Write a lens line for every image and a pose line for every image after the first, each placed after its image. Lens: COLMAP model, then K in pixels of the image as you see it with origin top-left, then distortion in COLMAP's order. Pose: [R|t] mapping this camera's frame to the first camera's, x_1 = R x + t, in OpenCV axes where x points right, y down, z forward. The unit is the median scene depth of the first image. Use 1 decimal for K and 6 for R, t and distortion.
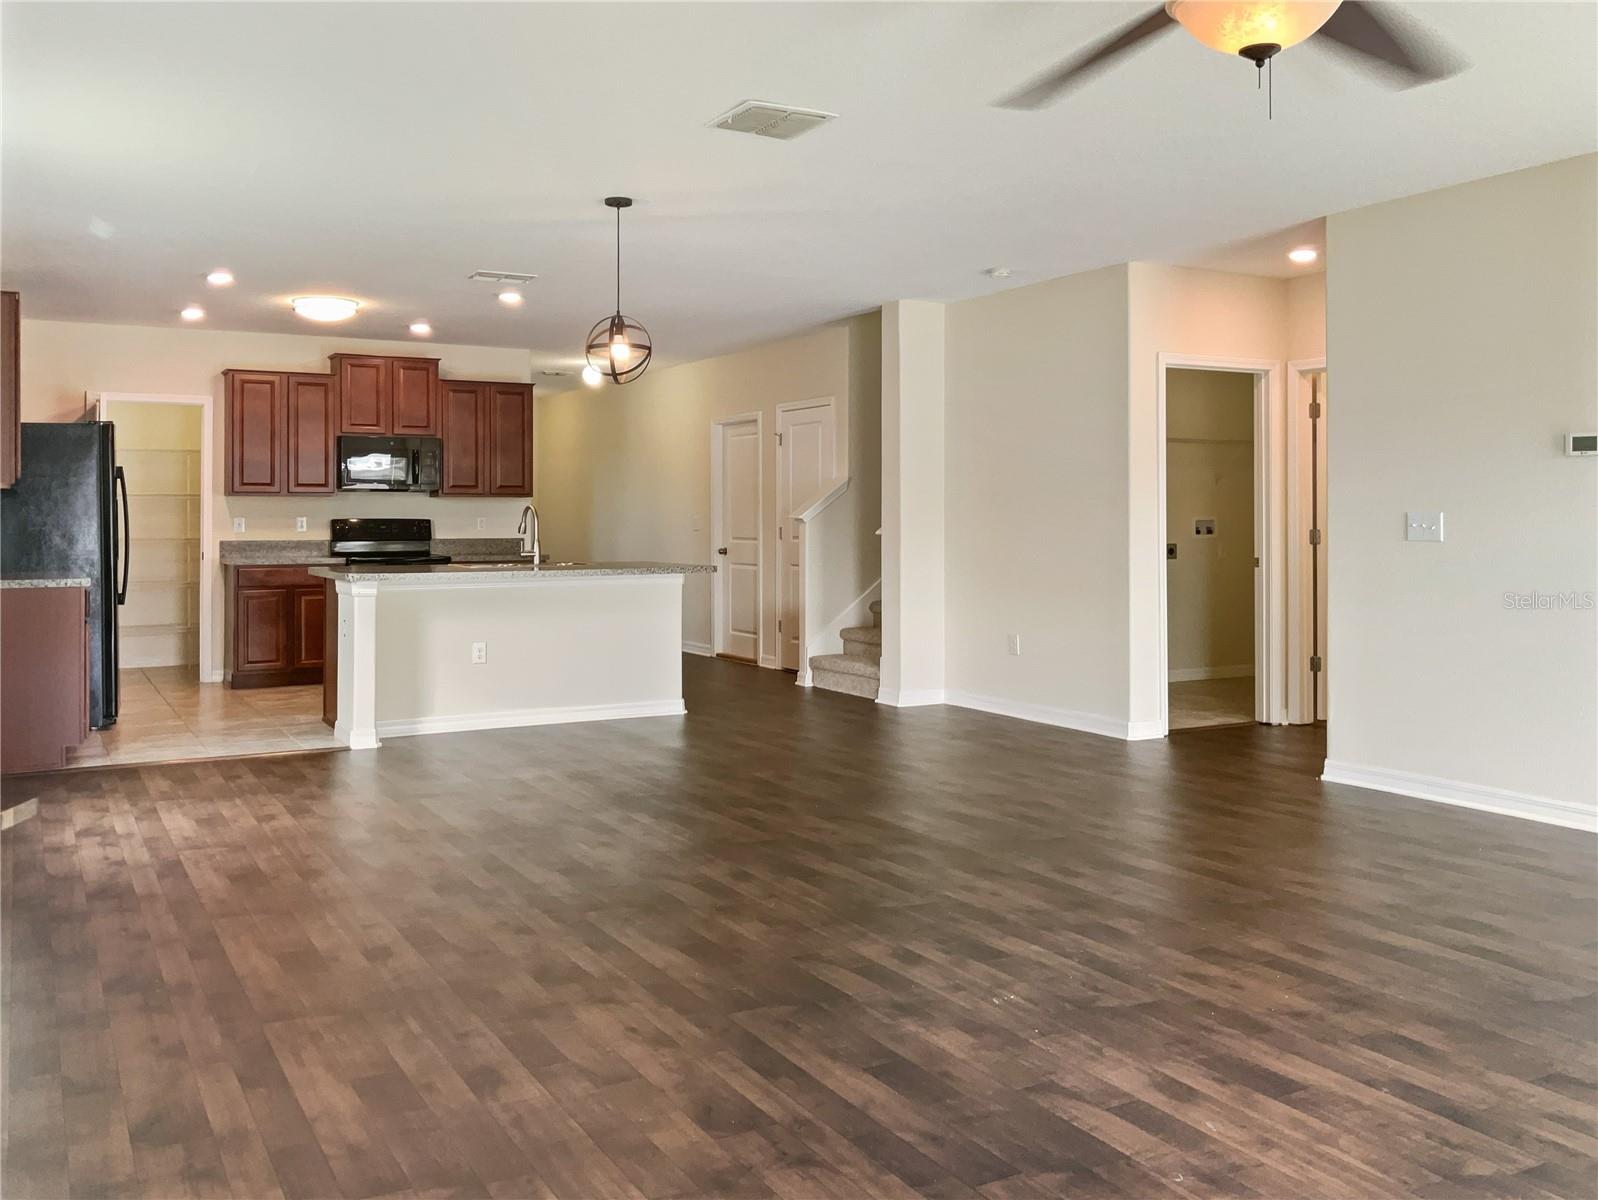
lens RADIAL K [[1375.1, 0, 796.8], [0, 1375.1, 546.9], [0, 0, 1]] dist [-0.019105, -0.007023]
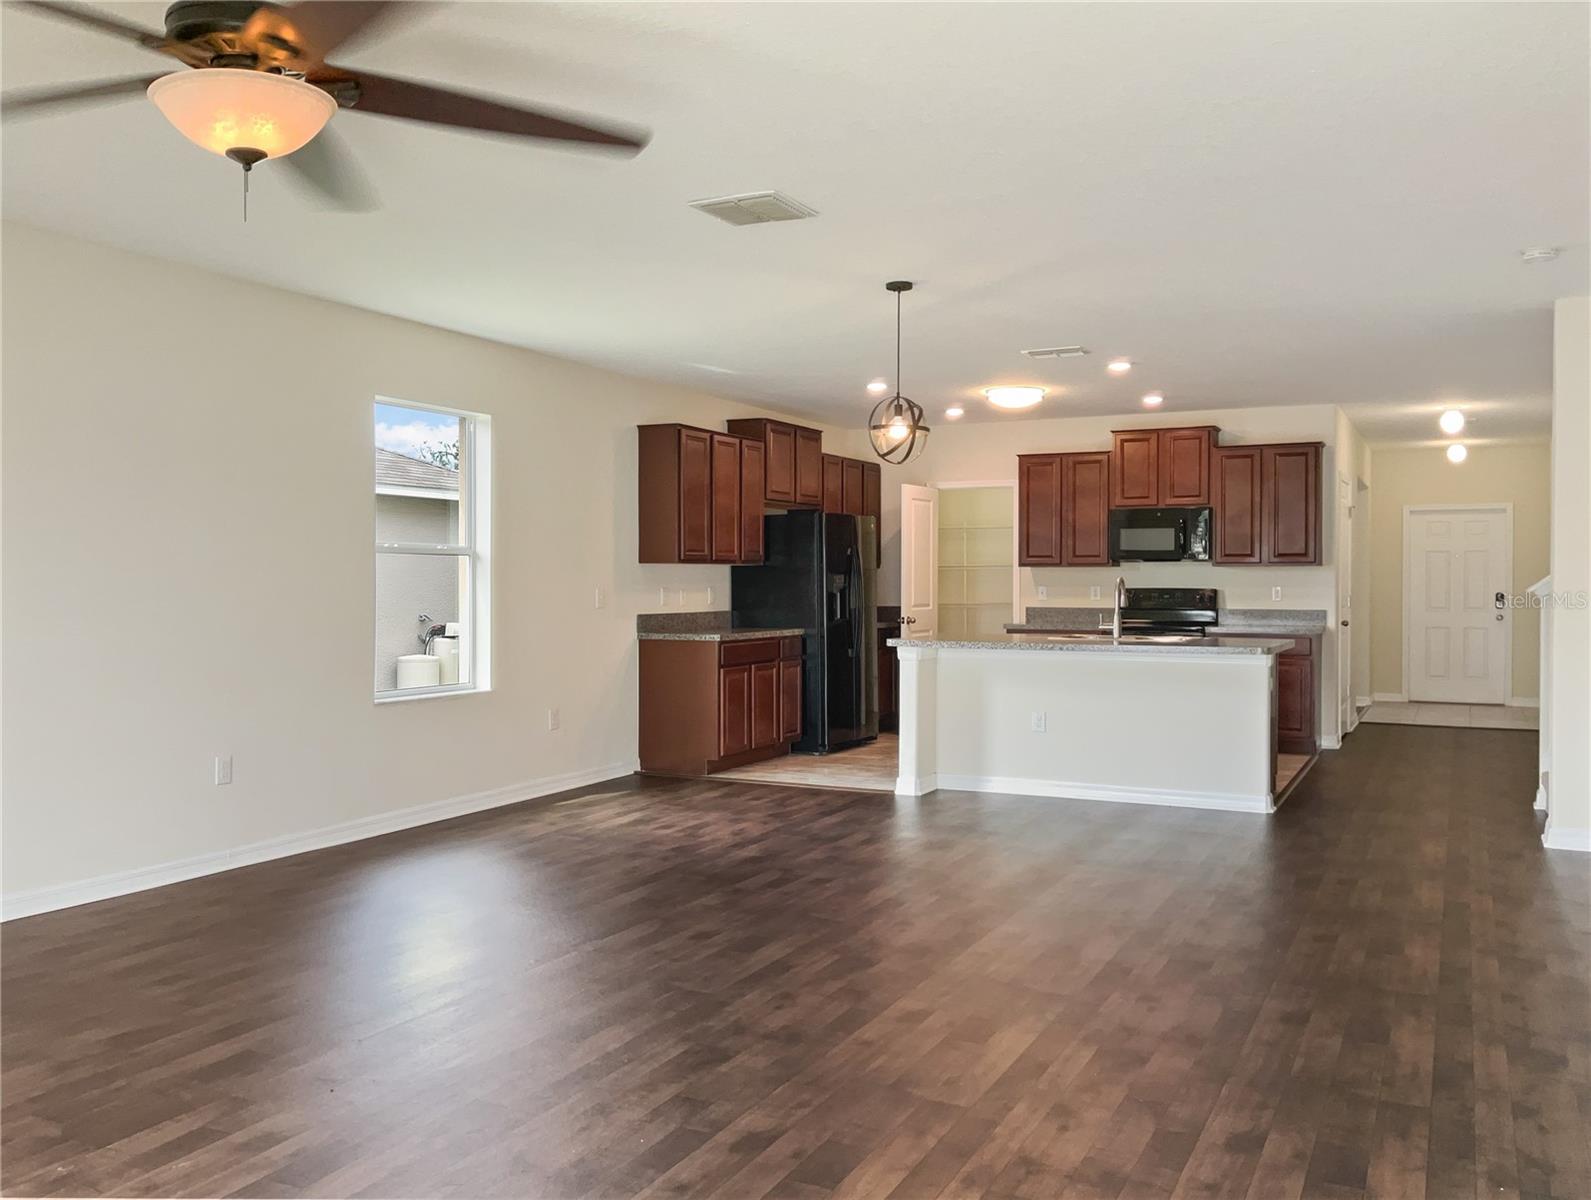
lens RADIAL K [[1370.5, 0, 795.5], [0, 1370.5, 600.0], [0, 0, 1]] dist [0.009424, 0.010531]
pose [[0.559808, 0.012733, -0.828525, 0.476457], [-0.018415, 0.999826, 0.002923, -0.011979], [0.828418, 0.013621, 0.559945, 0.253056]]
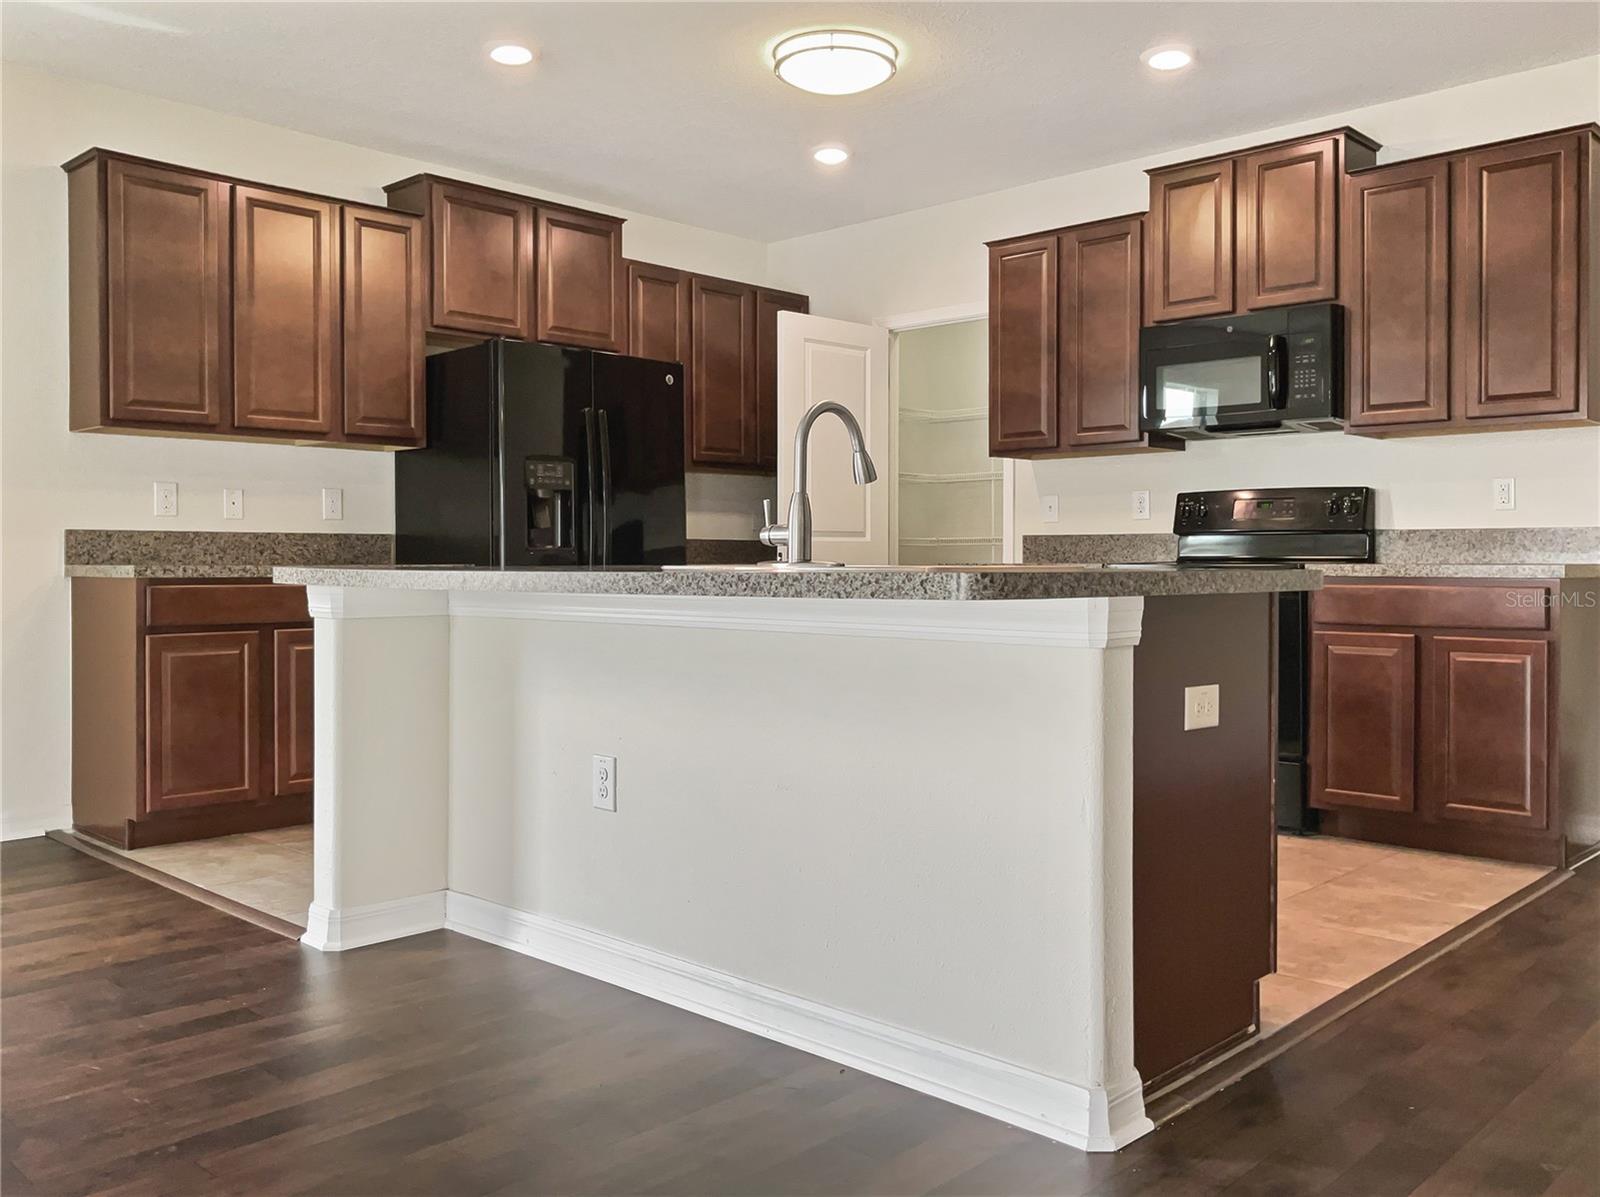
lens RADIAL K [[1351.4, 0, 801.2], [0, 1351.4, 575.3], [0, 0, 1]] dist [-0.015828, 0.002657]
pose [[0.288780, 0.013187, -0.957305, 0.139226], [-0.019203, 0.999784, 0.007979, 0.012527], [0.957203, 0.016079, 0.288971, 0.868383]]
